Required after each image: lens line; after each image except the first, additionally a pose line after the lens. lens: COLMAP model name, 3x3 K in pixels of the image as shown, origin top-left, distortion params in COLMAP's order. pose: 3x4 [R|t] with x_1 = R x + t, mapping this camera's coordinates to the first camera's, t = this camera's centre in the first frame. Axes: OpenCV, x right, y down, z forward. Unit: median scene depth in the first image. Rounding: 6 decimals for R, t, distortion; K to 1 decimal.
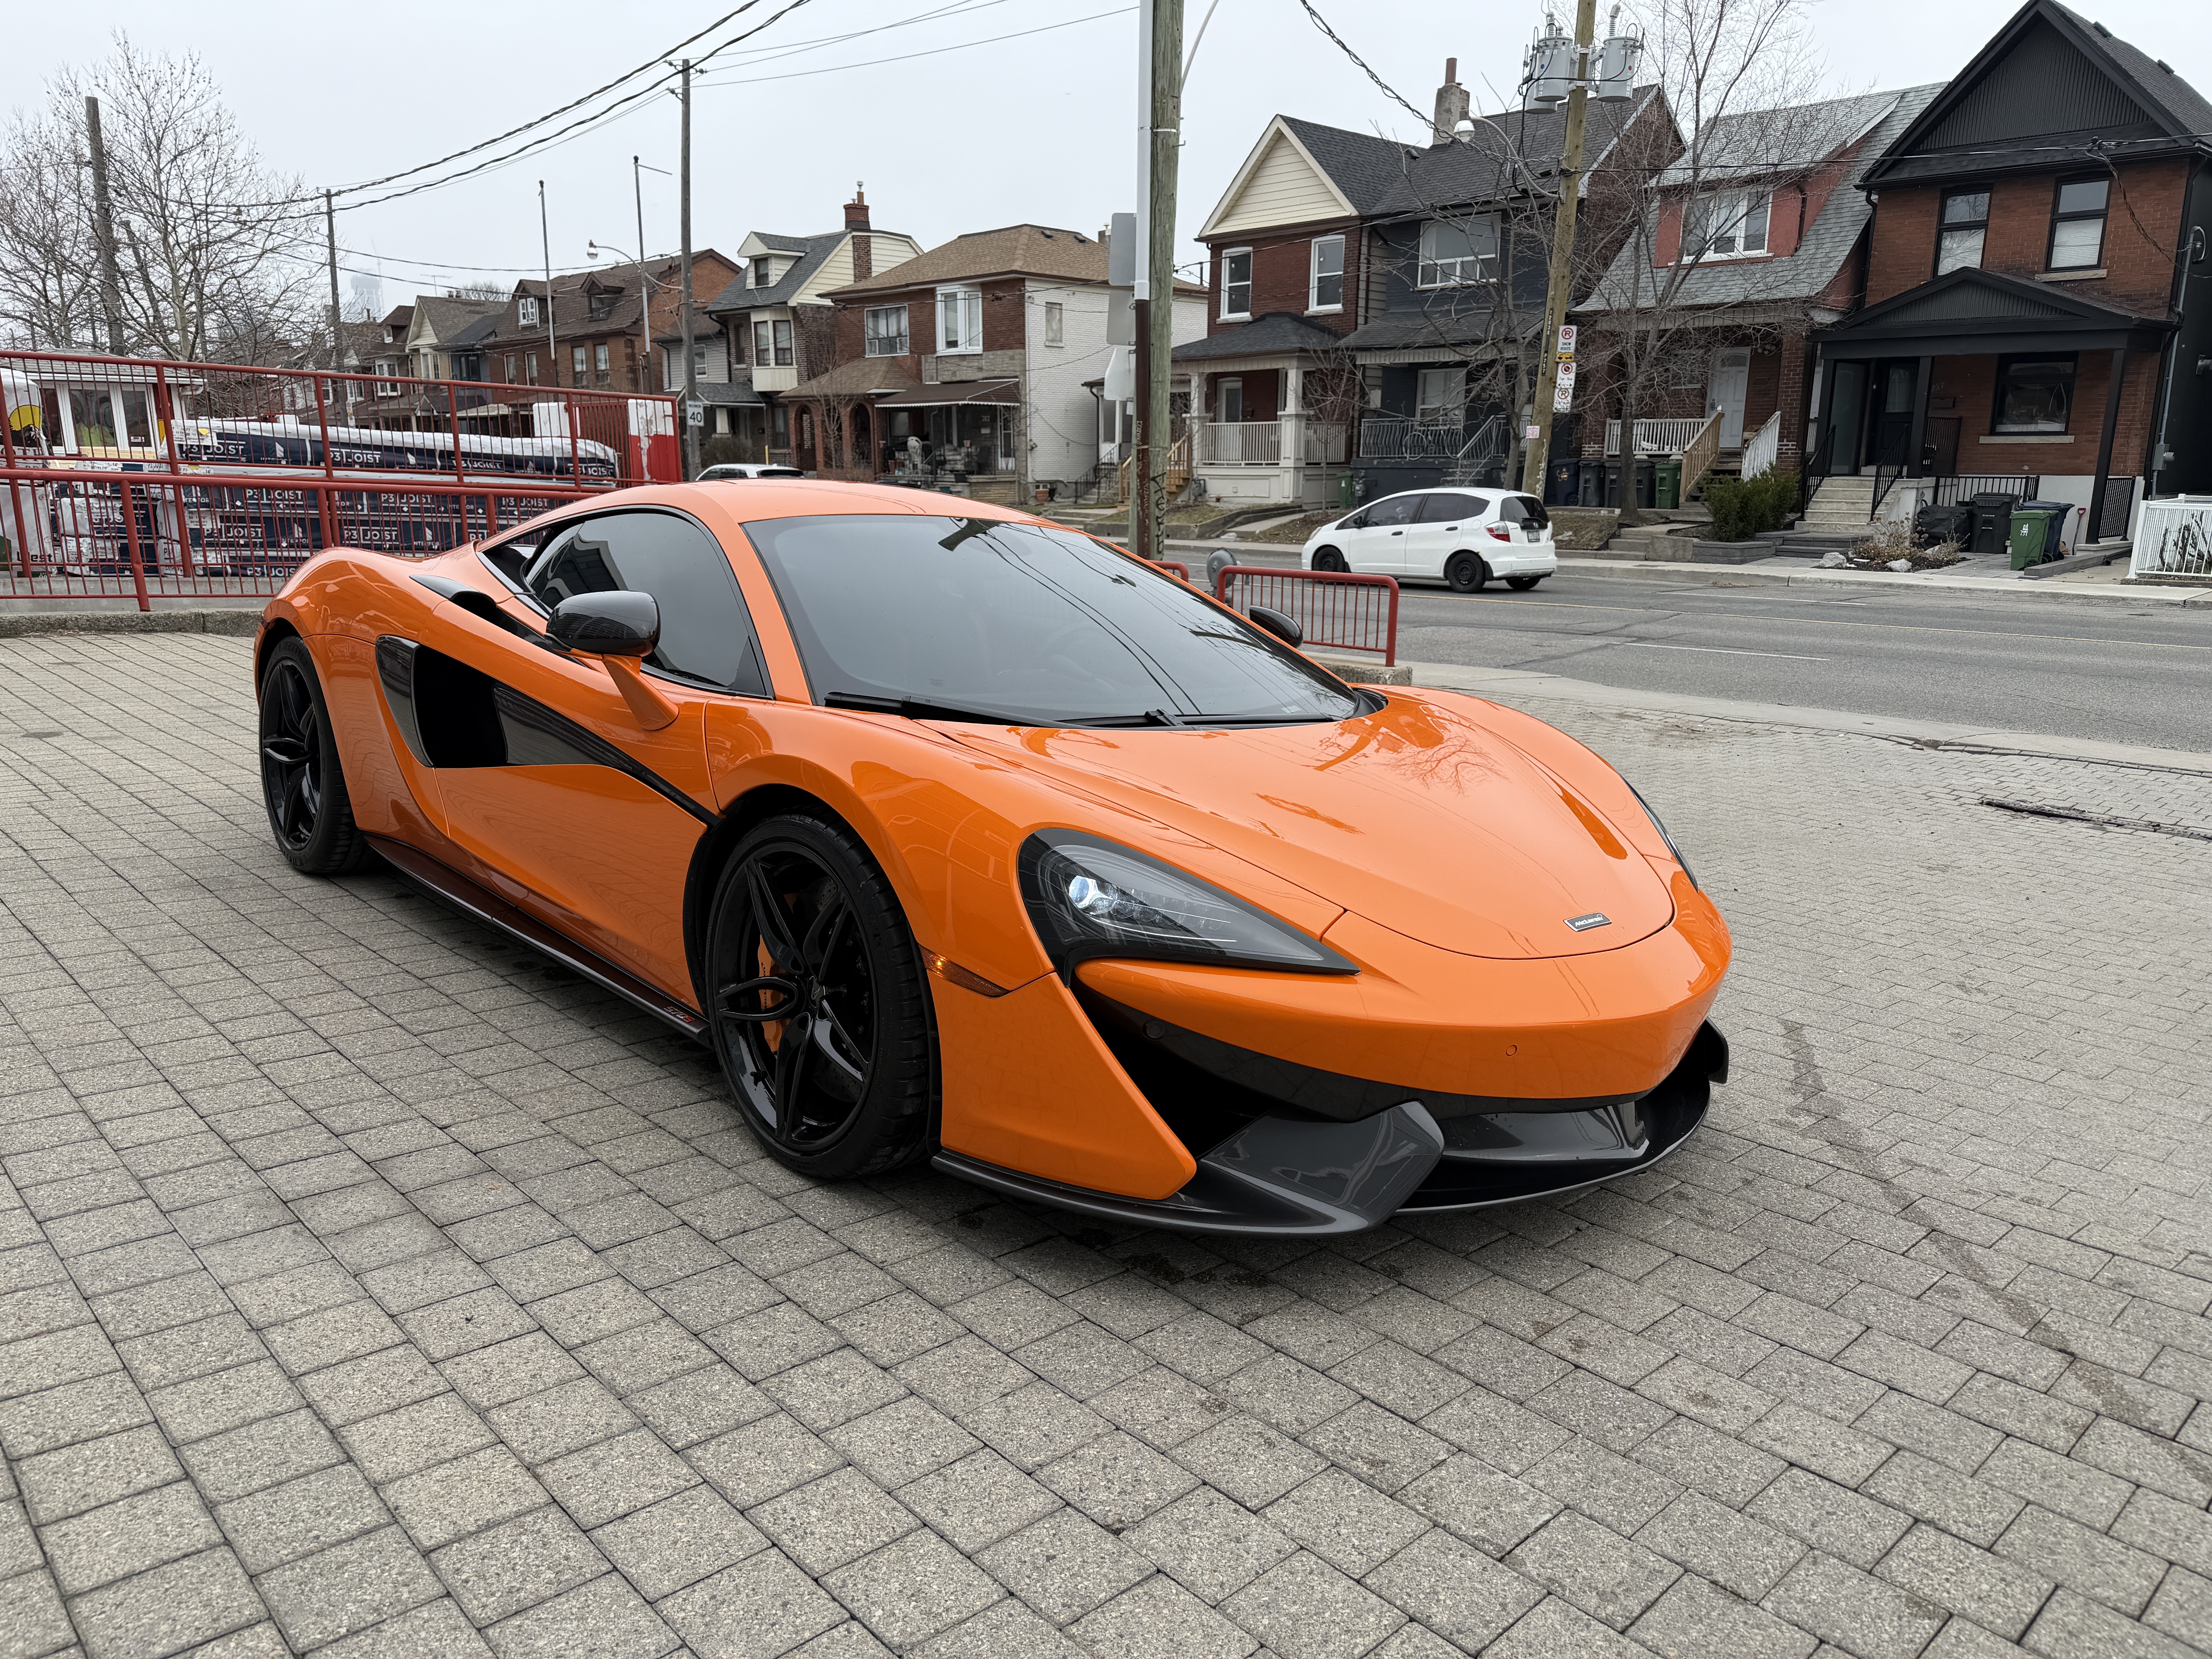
lens RADIAL K [[1536.6, 0, 1102.7], [0, 1536.6, 835.4], [0, 0, 1]] dist [0.042564, -0.059579]
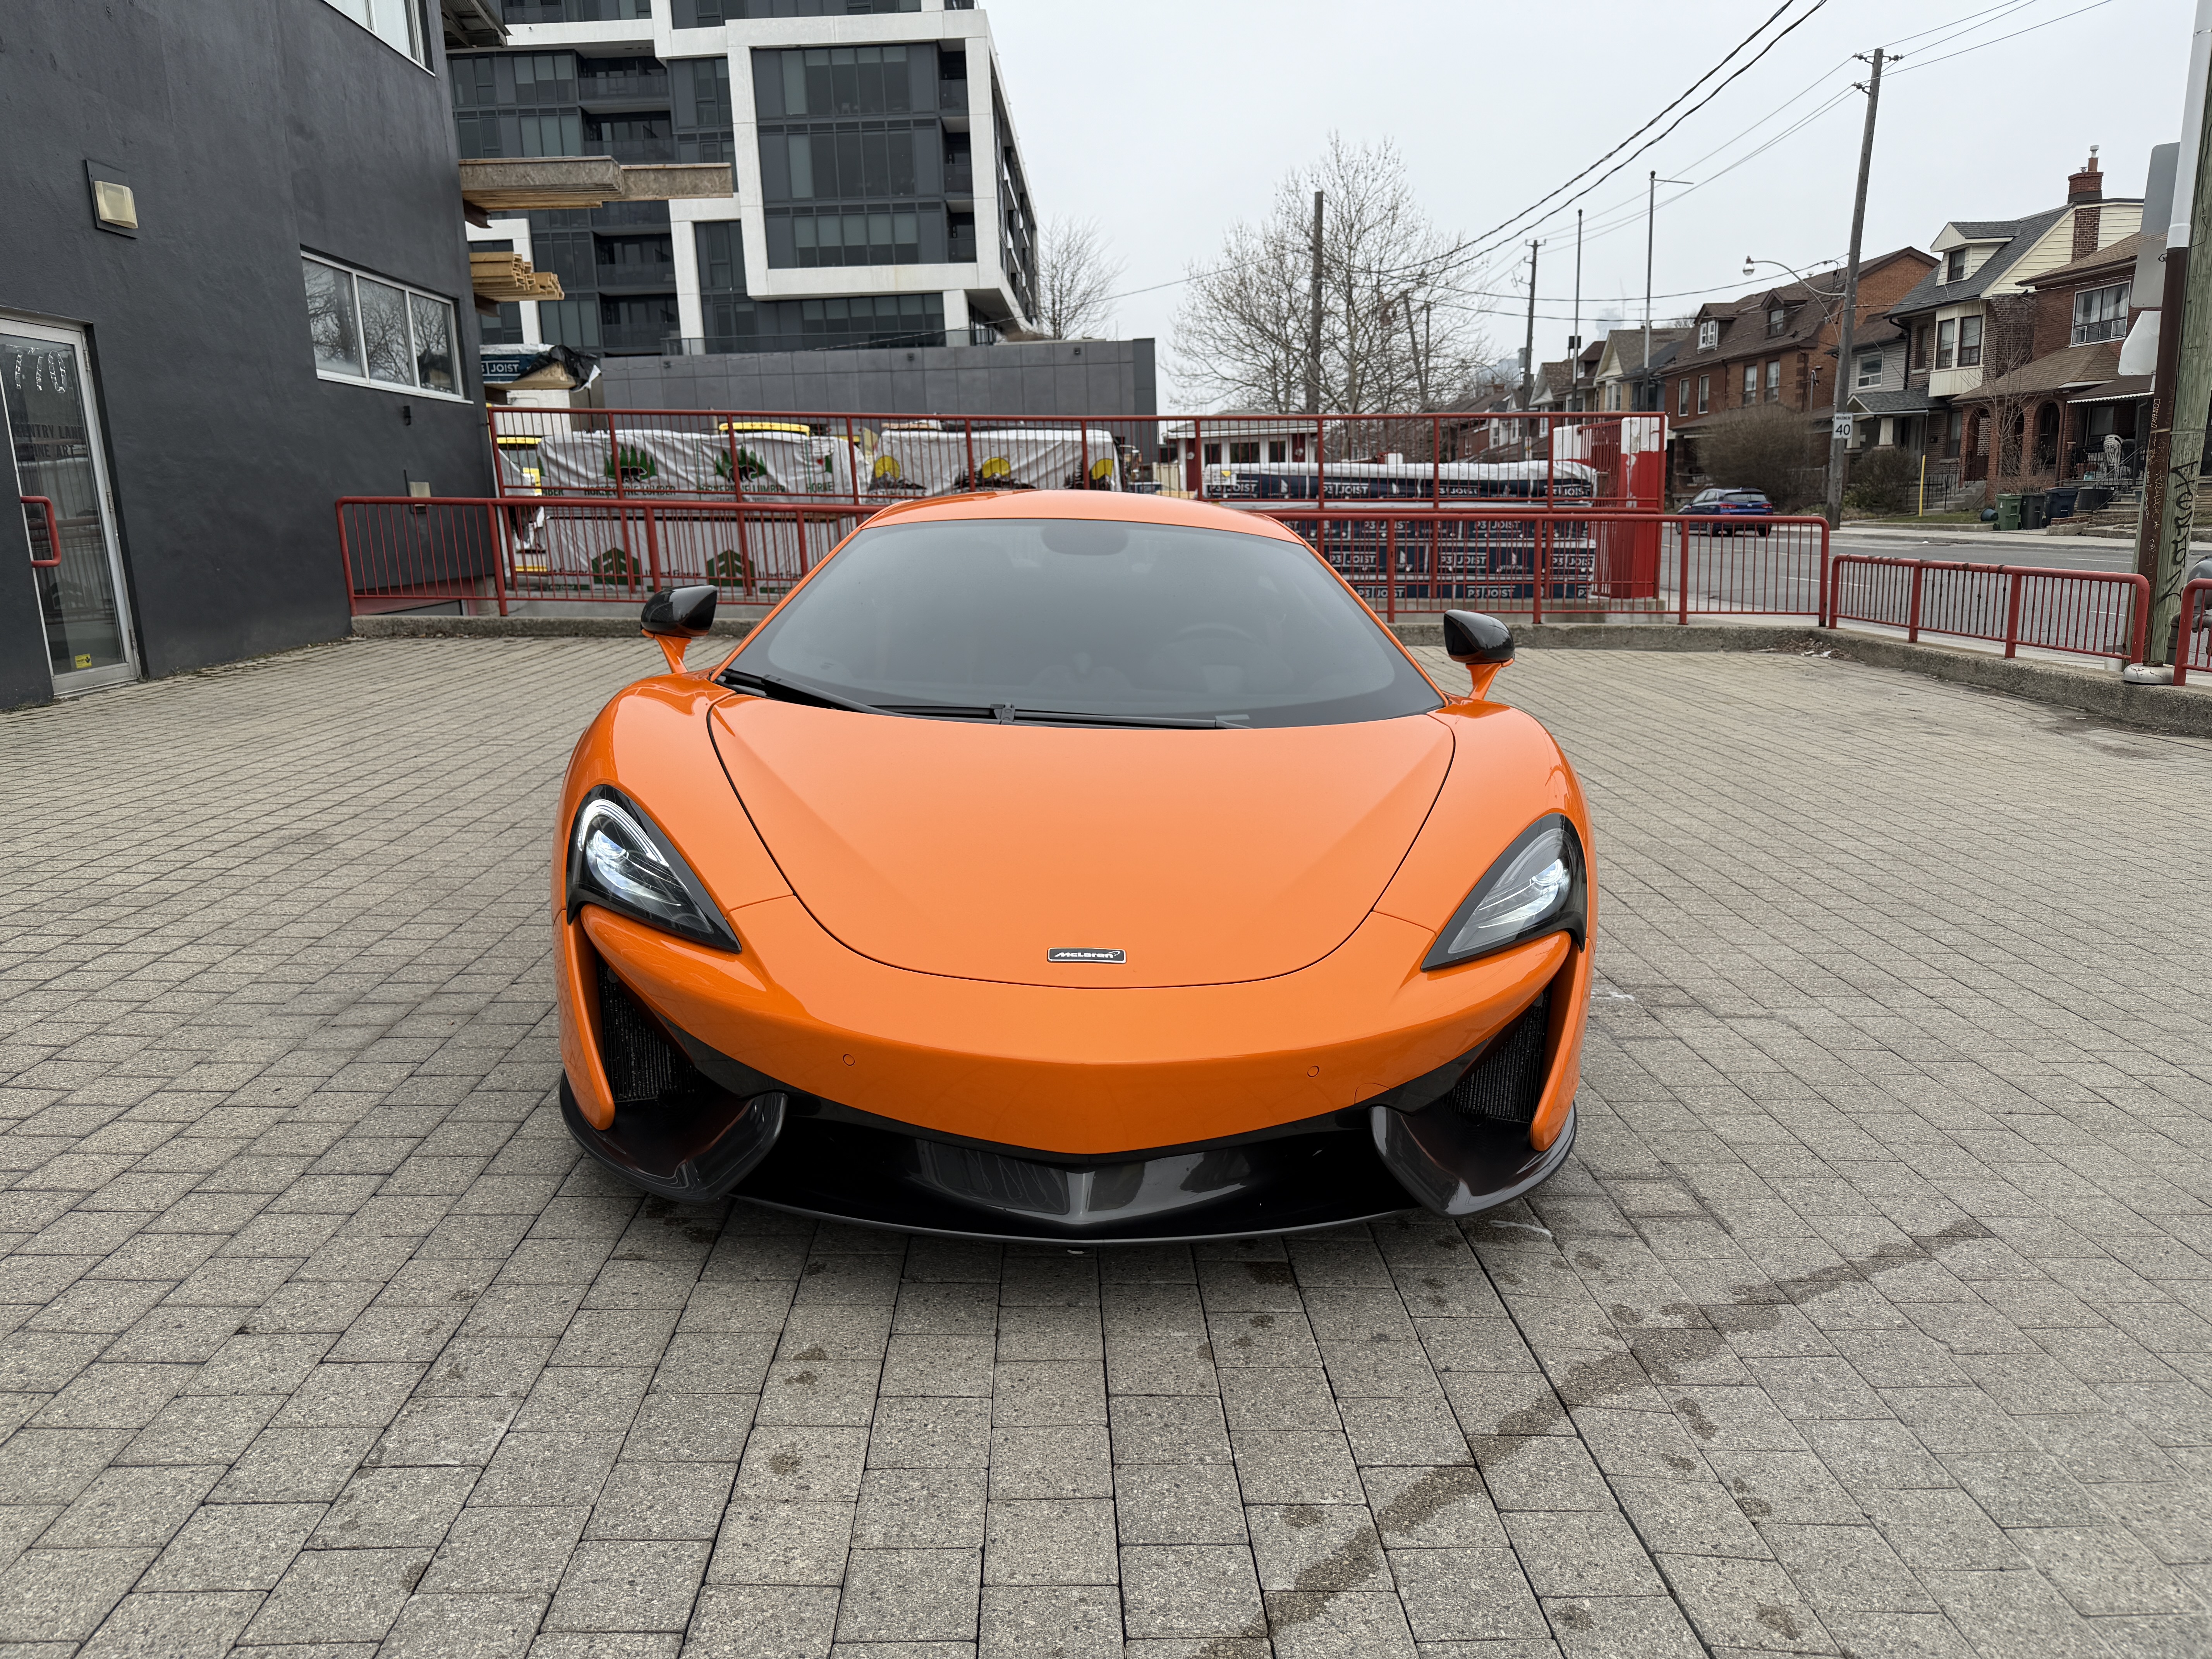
lens RADIAL K [[1536.6, 0, 1107.0], [0, 1536.6, 834.8], [0, 0, 1]] dist [0.042564, -0.059579]
pose [[0.751346, 0.105706, -0.651387, 0.101678], [-0.116031, 0.992871, 0.027285, -0.004341], [0.649628, 0.055080, 0.758255, 0.039253]]
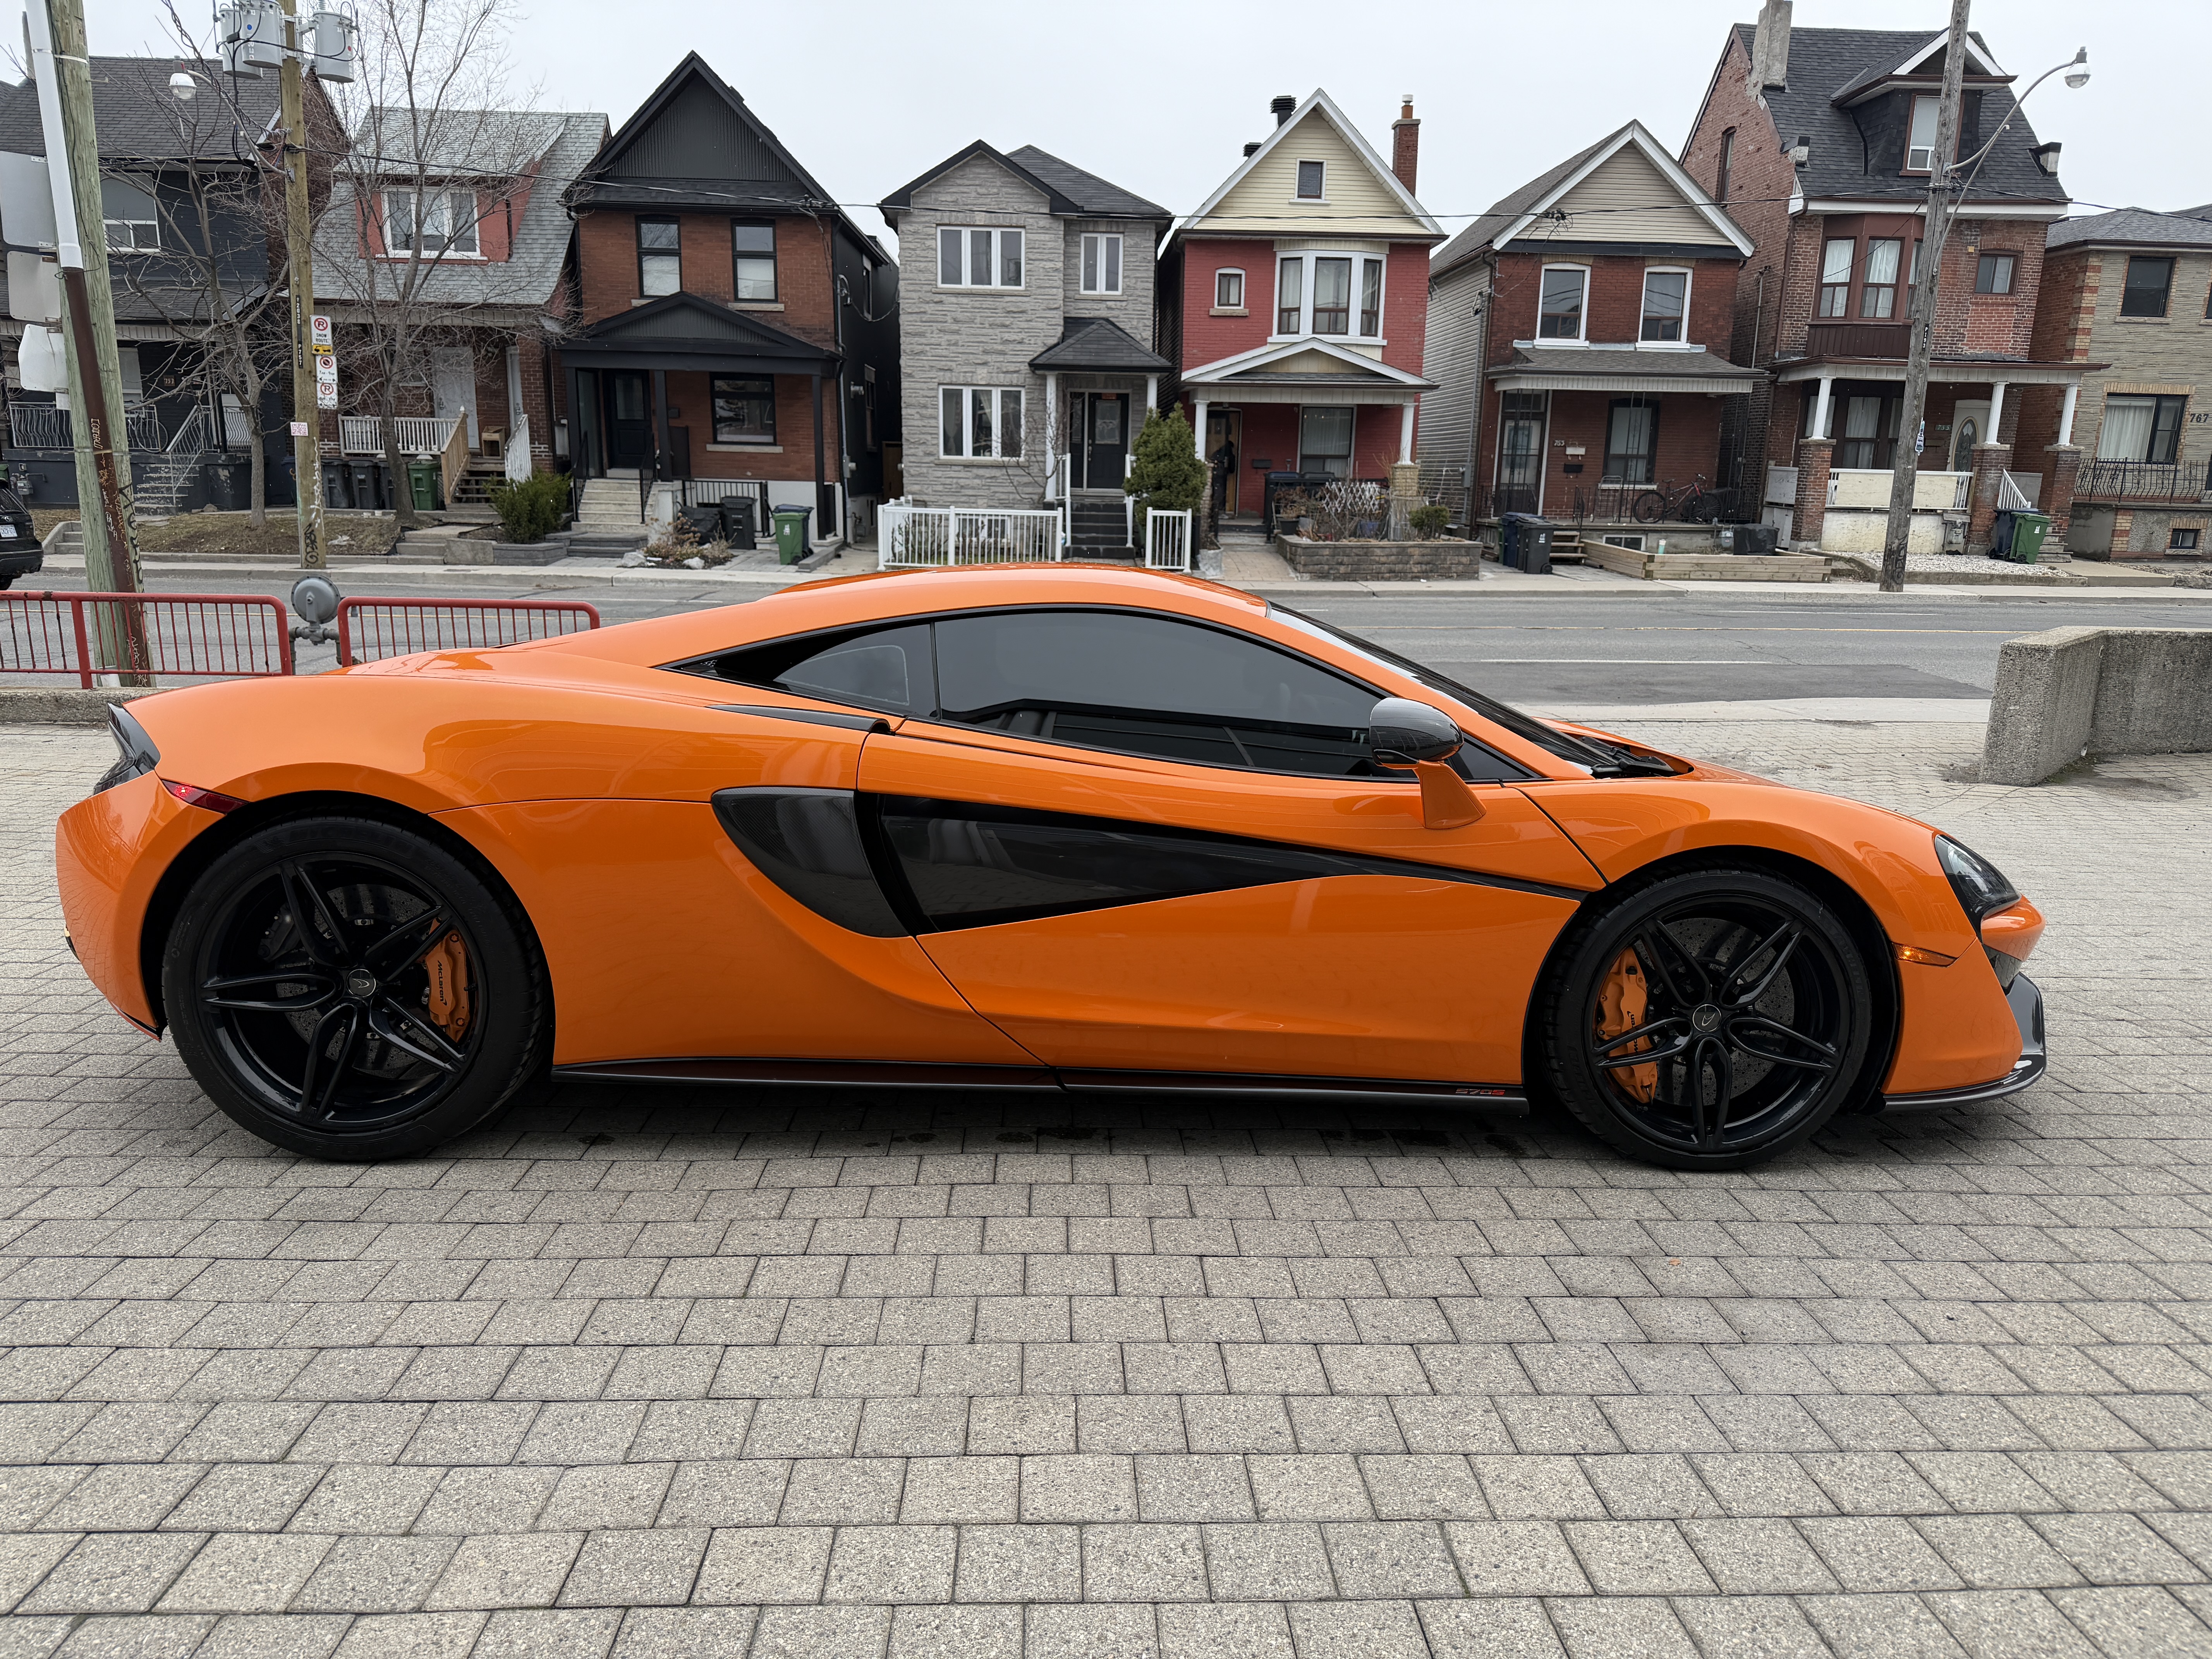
lens RADIAL K [[1536.6, 0, 1106.6], [0, 1536.6, 839.3], [0, 0, 1]] dist [0.042564, -0.059579]
pose [[0.663357, -0.165256, 0.729827, -0.158241], [0.159716, 0.984103, 0.077663, -0.023513], [-0.731060, 0.065047, 0.679206, 0.062001]]
